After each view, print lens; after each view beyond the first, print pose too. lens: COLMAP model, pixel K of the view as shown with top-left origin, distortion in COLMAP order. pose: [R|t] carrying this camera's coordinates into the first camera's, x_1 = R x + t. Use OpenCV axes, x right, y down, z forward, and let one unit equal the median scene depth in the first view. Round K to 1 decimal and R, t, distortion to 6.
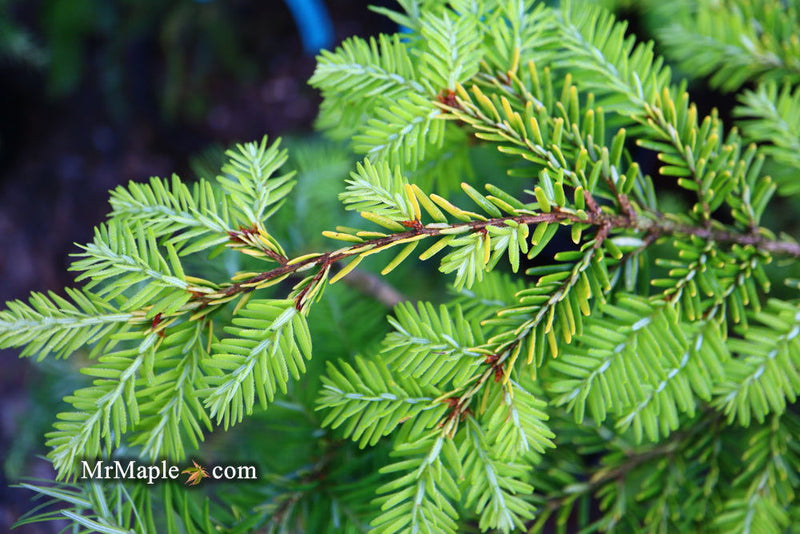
lens RADIAL K [[1018.3, 0, 400.0], [0, 1018.3, 267.0], [0, 0, 1]] dist [-0.009315, 0.063146]
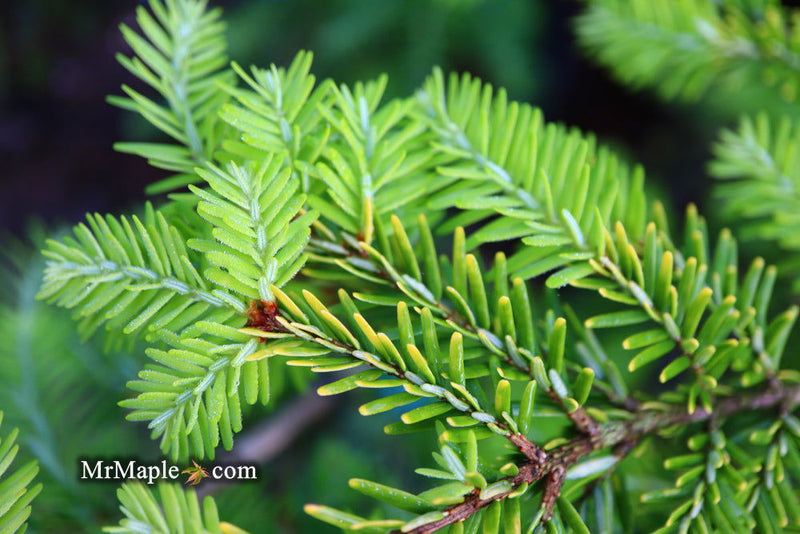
lens RADIAL K [[1018.3, 0, 400.0], [0, 1018.3, 267.0], [0, 0, 1]] dist [-0.009315, 0.063146]
pose [[0.983009, -0.176464, 0.050530, 0.097625], [0.166636, 0.973360, 0.157489, -0.268701], [-0.076975, -0.146393, 0.986227, 0.408360]]
